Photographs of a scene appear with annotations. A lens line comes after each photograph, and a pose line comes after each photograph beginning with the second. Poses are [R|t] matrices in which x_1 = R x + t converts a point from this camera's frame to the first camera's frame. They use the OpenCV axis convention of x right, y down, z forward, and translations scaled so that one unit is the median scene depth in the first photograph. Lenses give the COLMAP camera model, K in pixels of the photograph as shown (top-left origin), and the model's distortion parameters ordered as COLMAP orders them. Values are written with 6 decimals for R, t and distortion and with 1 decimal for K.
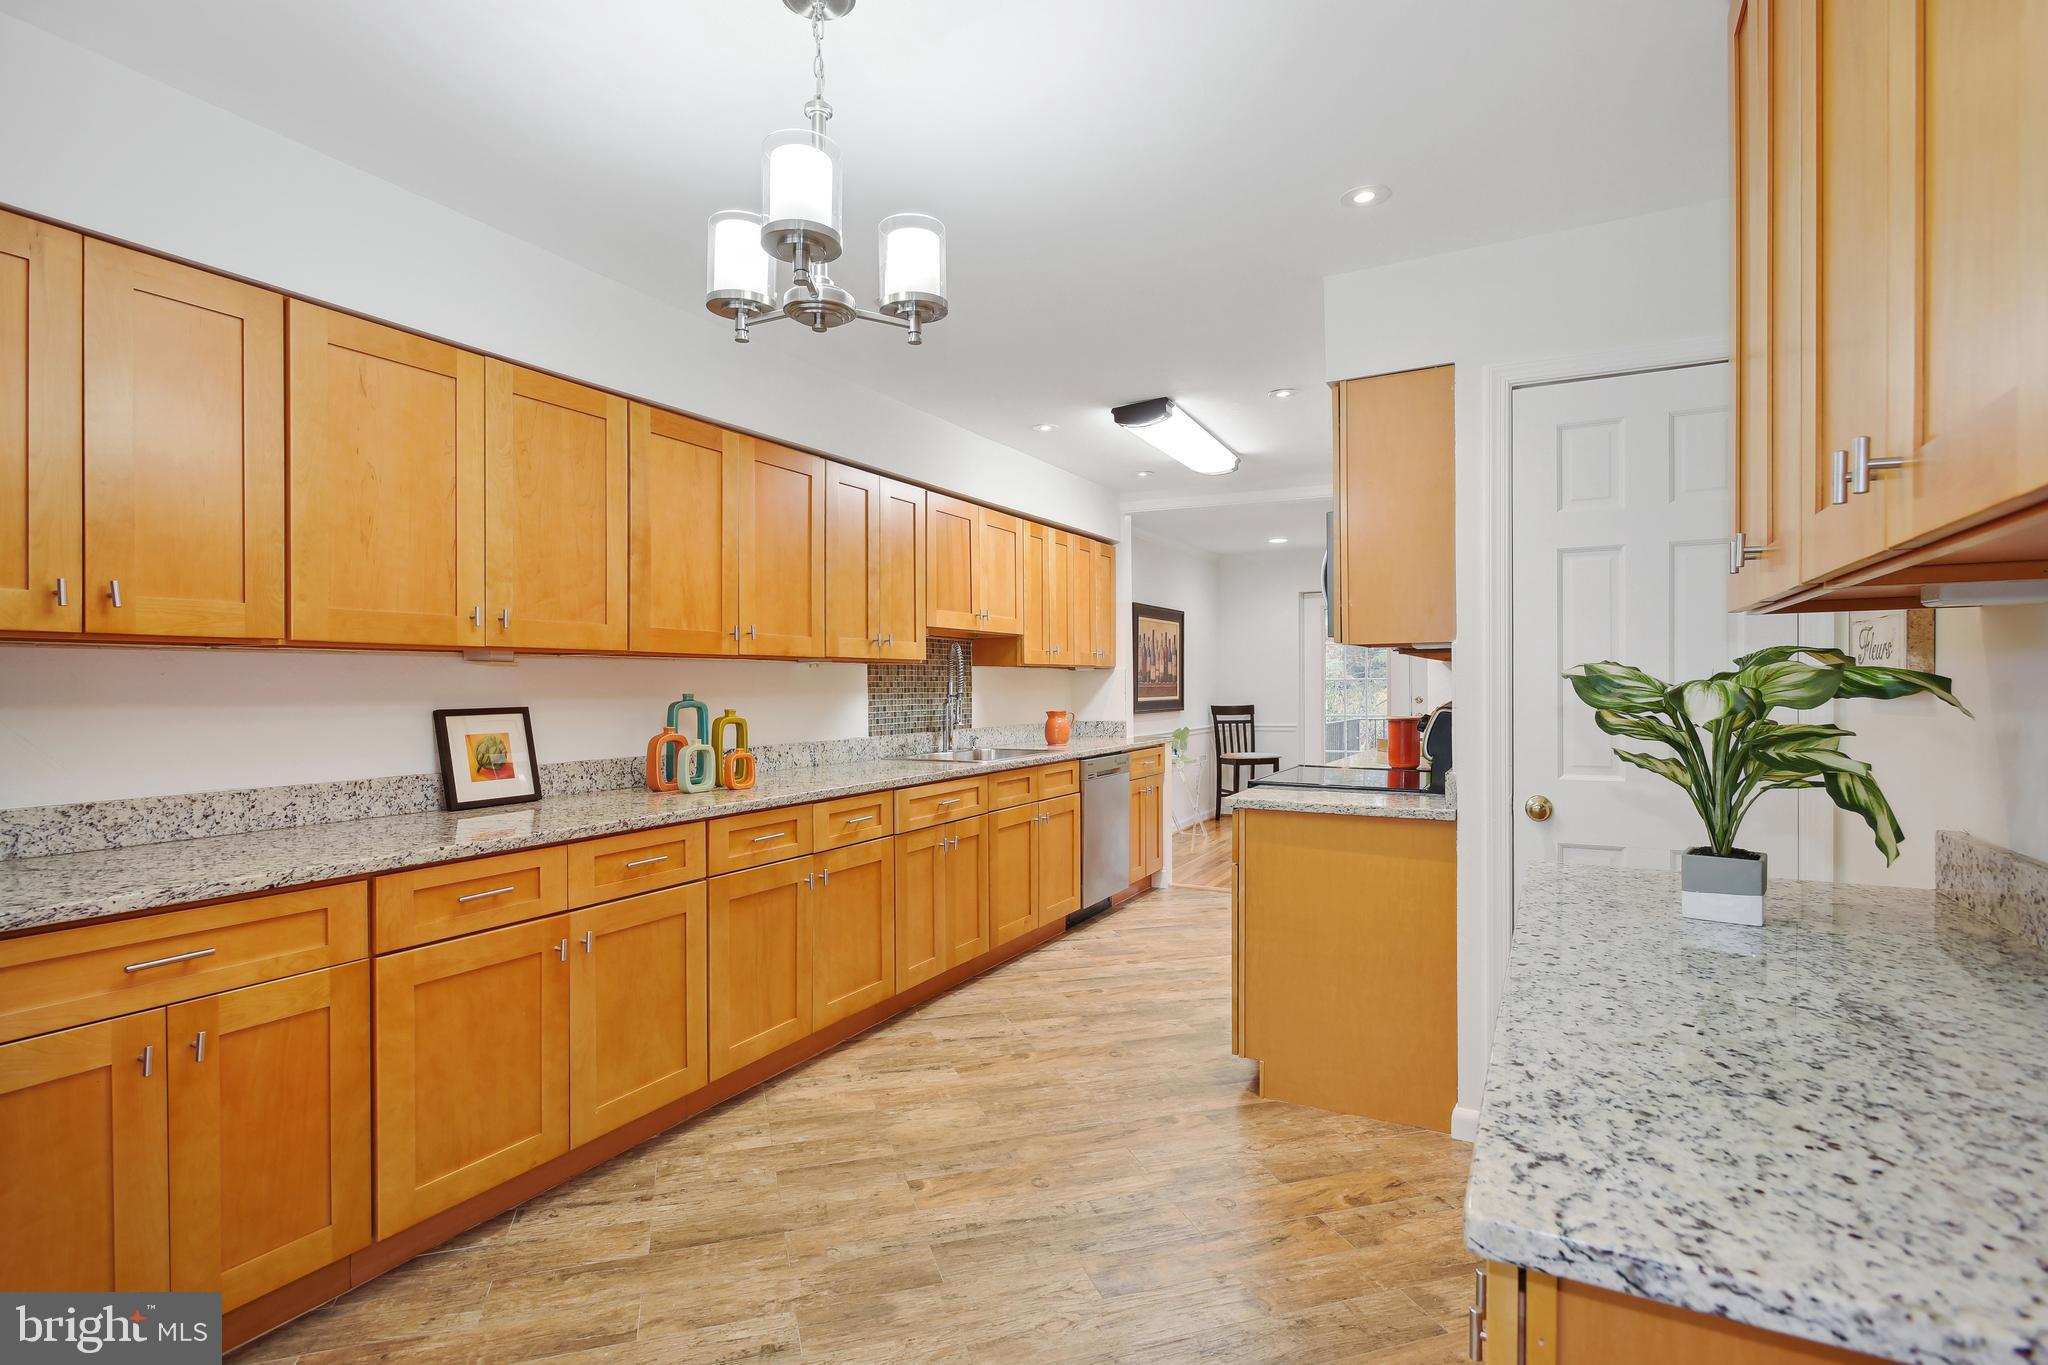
lens RADIAL K [[1009.8, 0, 1024.0], [0, 1009.8, 682.5], [0, 0, 1]] dist [-0.000416, -0.000093]
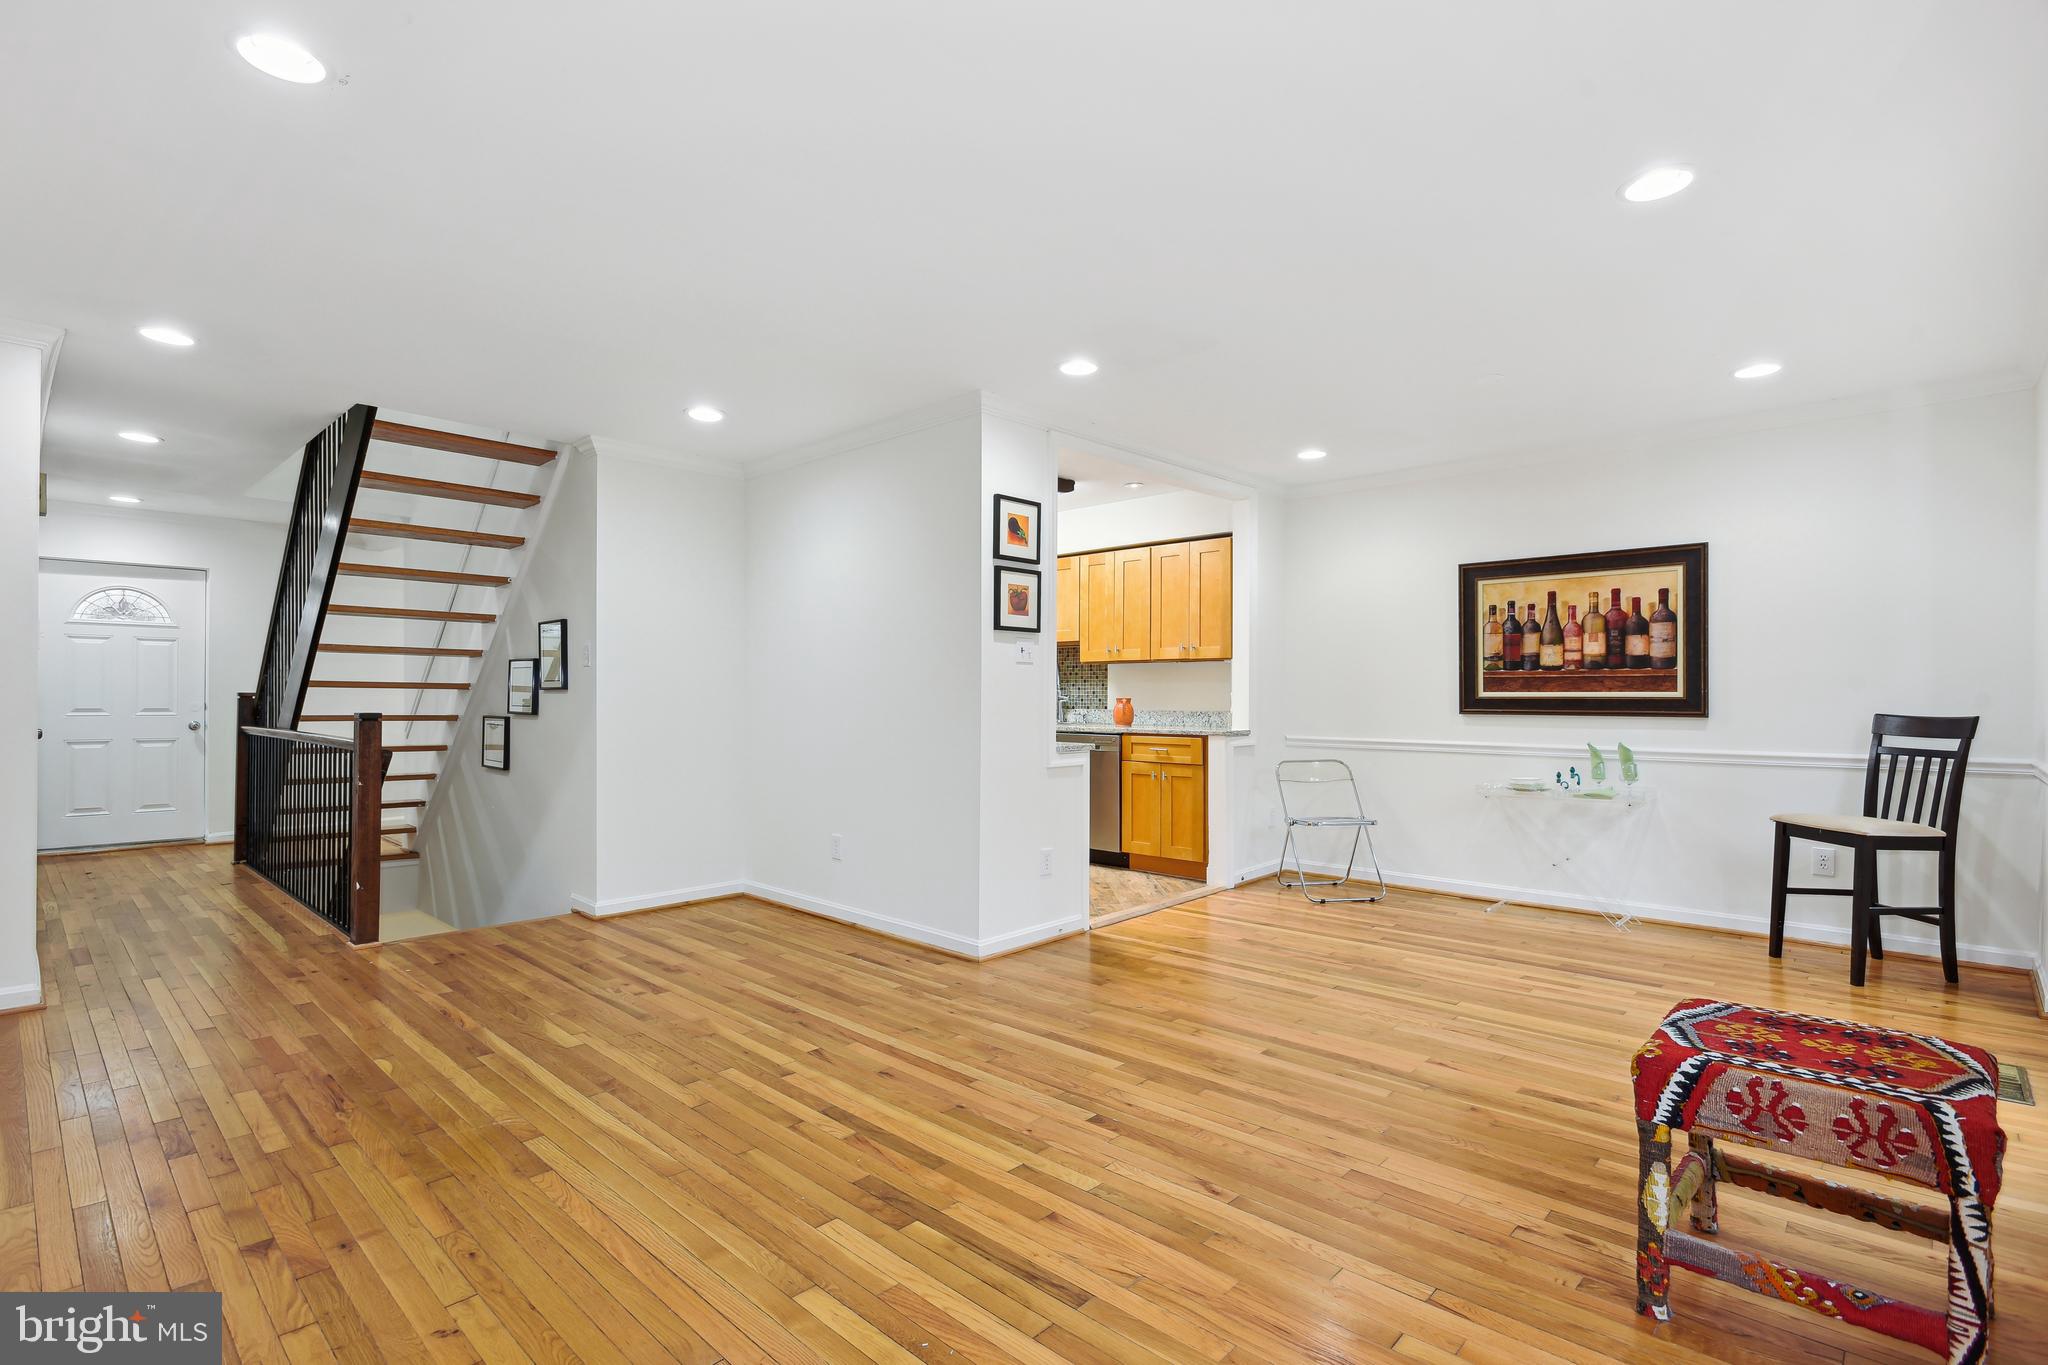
lens RADIAL K [[961.0, 0, 1018.7], [0, 961.0, 694.3], [0, 0, 1]] dist [0.000933, -0.000079]
pose [[-0.264048, 0.003954, -0.964502, 1.760542], [0.001572, 0.999992, 0.003669, 0.027228], [0.964508, -0.000547, -0.264052, 1.783663]]
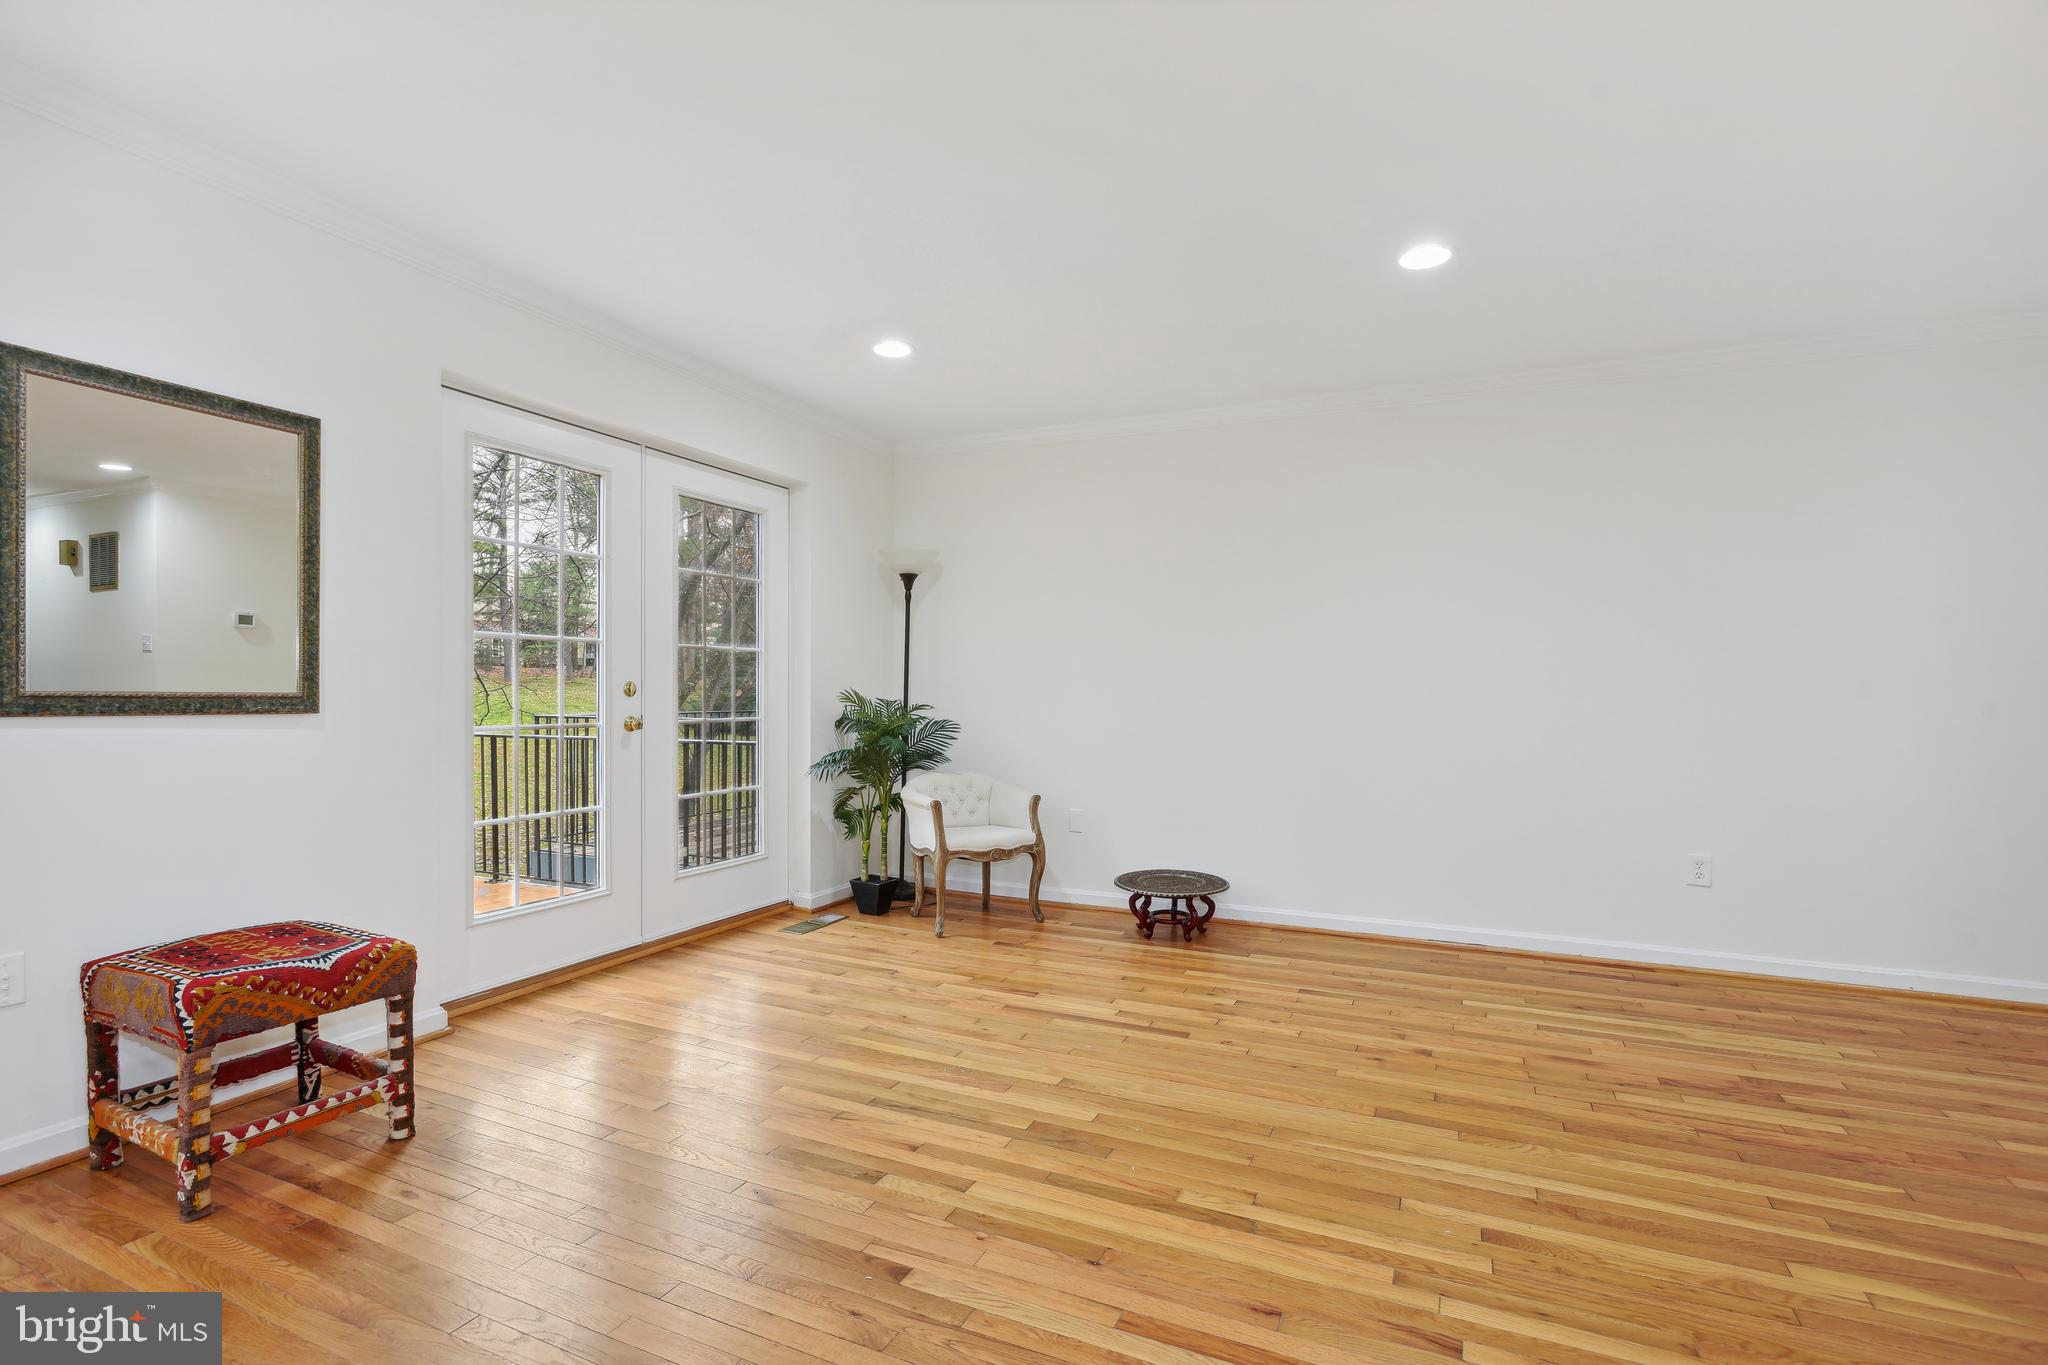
lens RADIAL K [[976.8, 0, 1026.5], [0, 976.8, 694.0], [0, 0, 1]] dist [-0.000753, -0.000354]
pose [[-0.062926, 0.006058, 0.998000, 0.593419], [-0.007262, 0.999952, -0.006528, 0.041284], [-0.997992, -0.007658, -0.062879, 1.625849]]
